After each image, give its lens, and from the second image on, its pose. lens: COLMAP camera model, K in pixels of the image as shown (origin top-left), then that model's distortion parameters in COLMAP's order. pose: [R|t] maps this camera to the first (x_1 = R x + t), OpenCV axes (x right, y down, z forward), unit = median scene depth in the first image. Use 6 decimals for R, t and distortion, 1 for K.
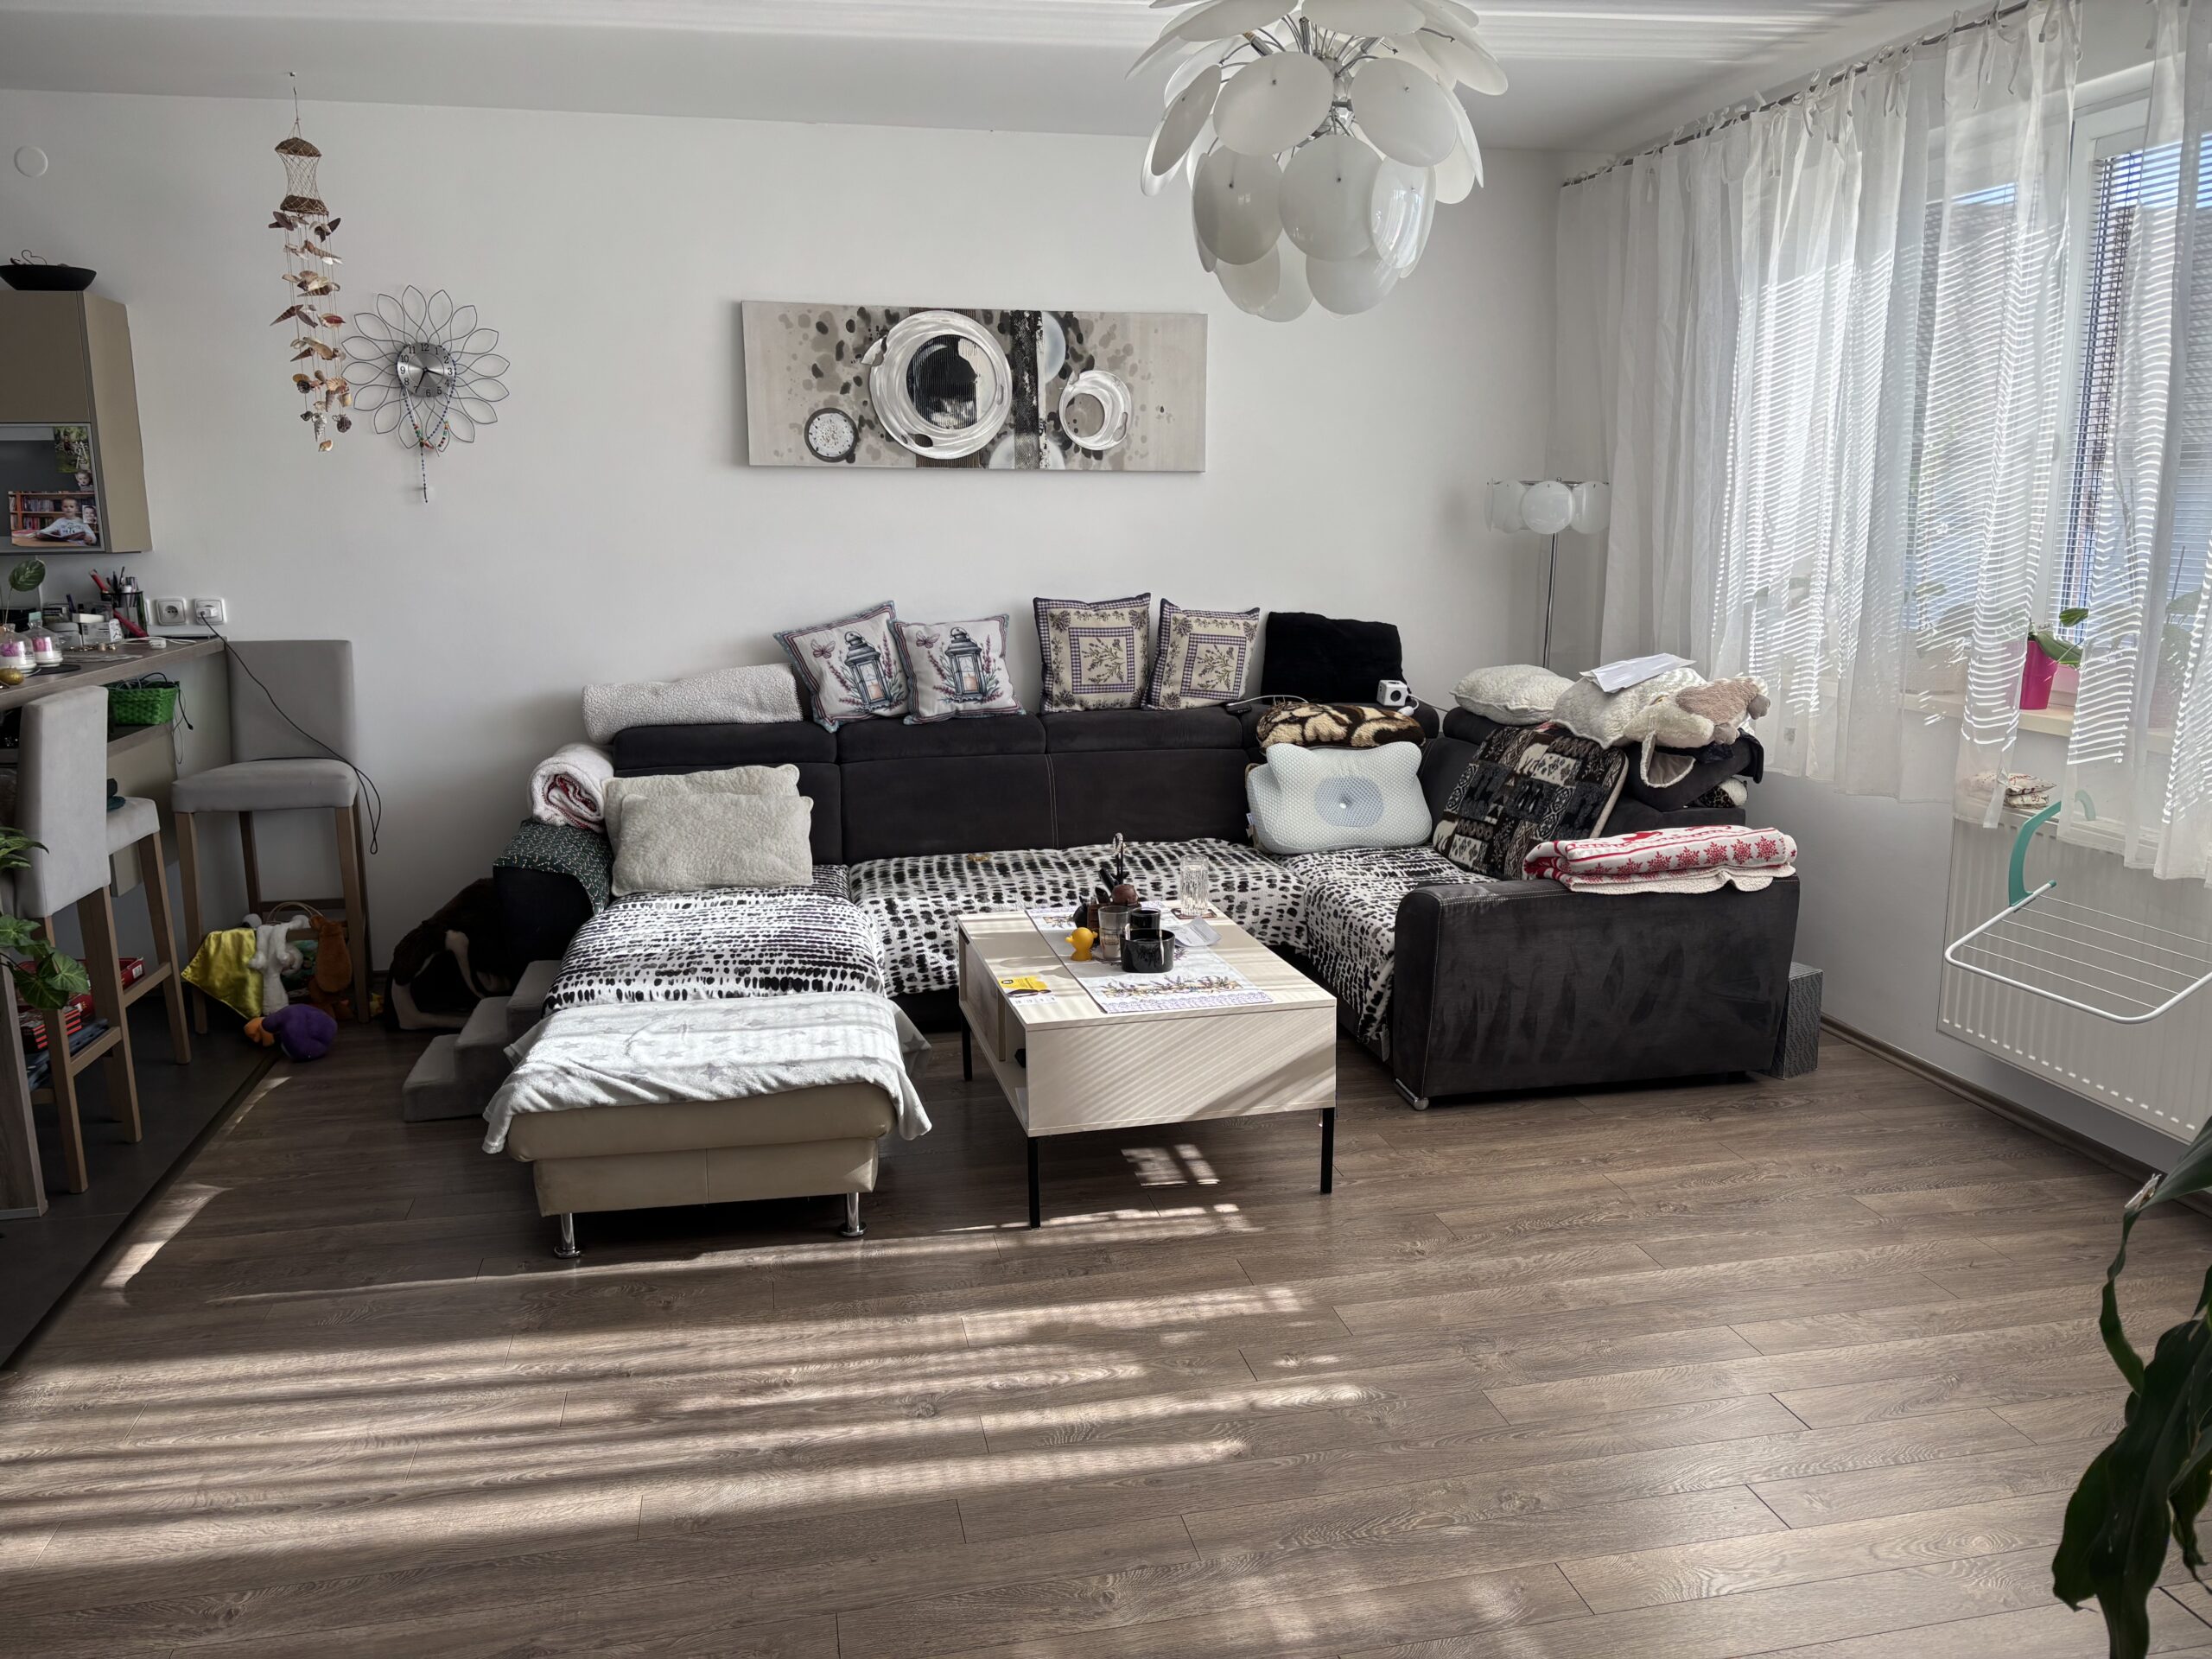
lens RADIAL K [[1686.4, 0, 1105.1], [0, 1686.4, 836.2], [0, 0, 1]] dist [0.006794, -0.003351]
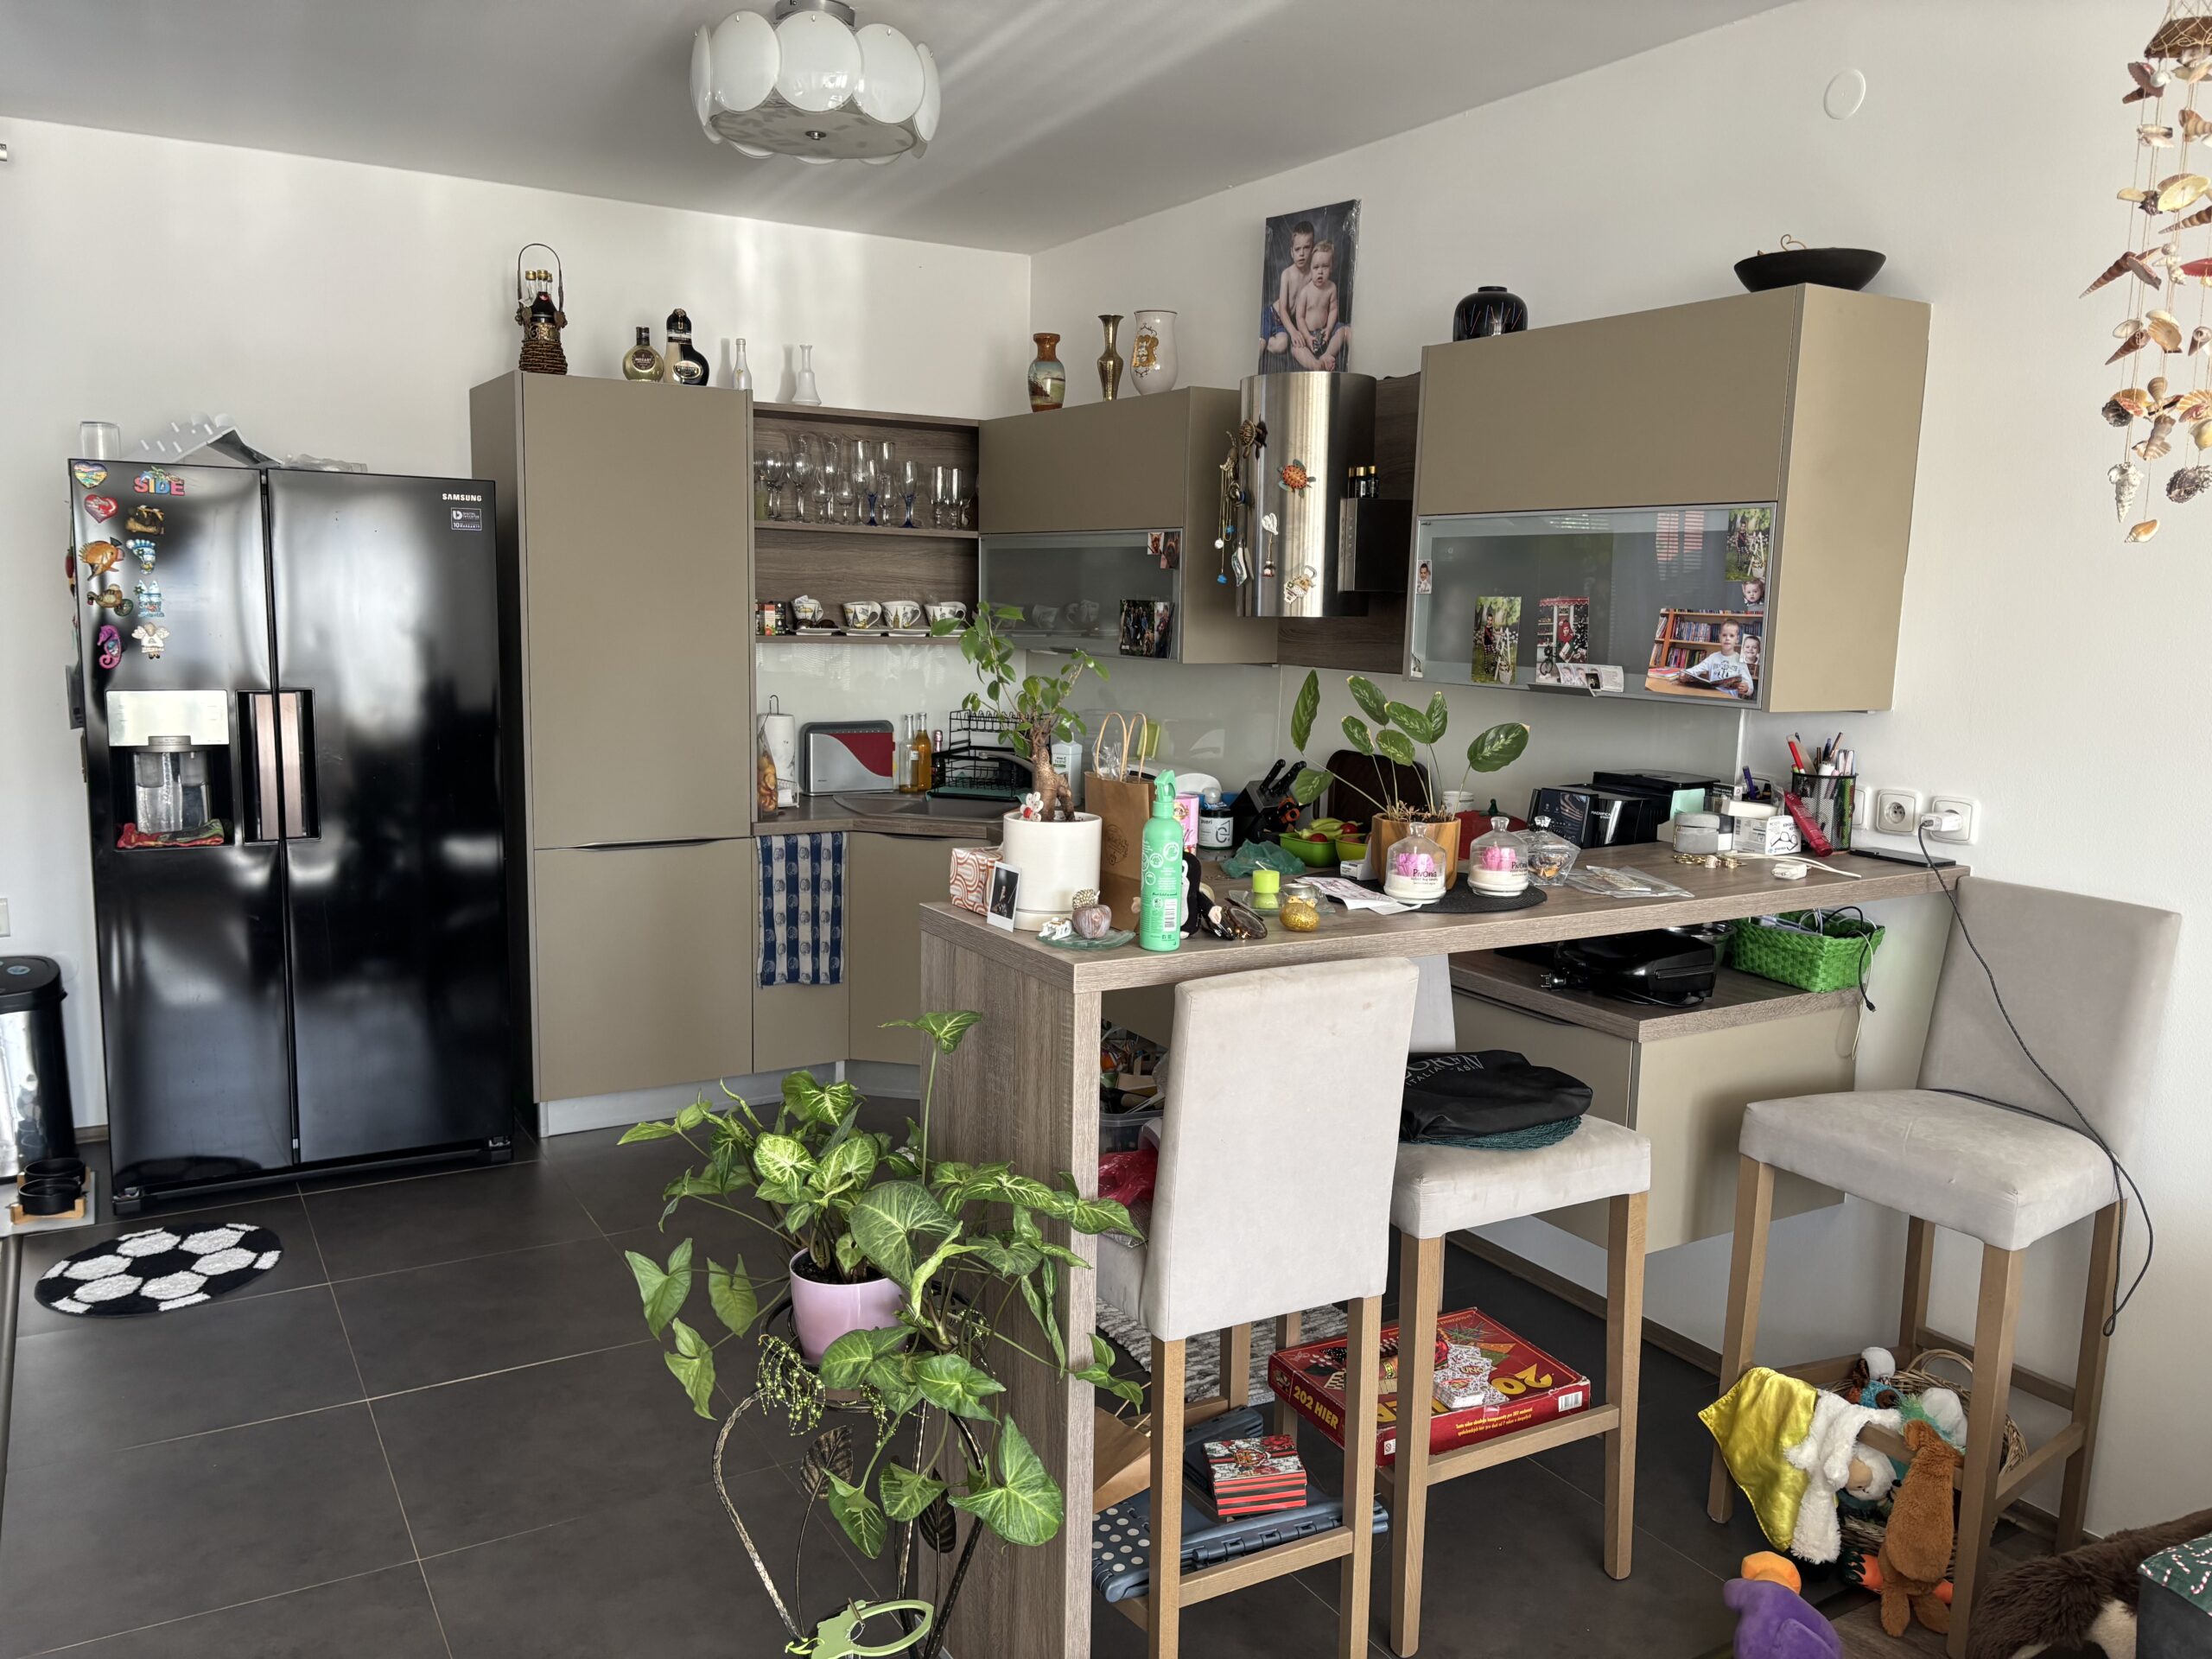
lens RADIAL K [[1686.4, 0, 1105.1], [0, 1686.4, 836.2], [0, 0, 1]] dist [0.006794, -0.003351]
pose [[0.333022, 0.149659, -0.930967, -0.094493], [-0.208074, 0.974649, 0.082250, -0.125326], [0.919675, 0.166319, 0.355719, 0.574849]]
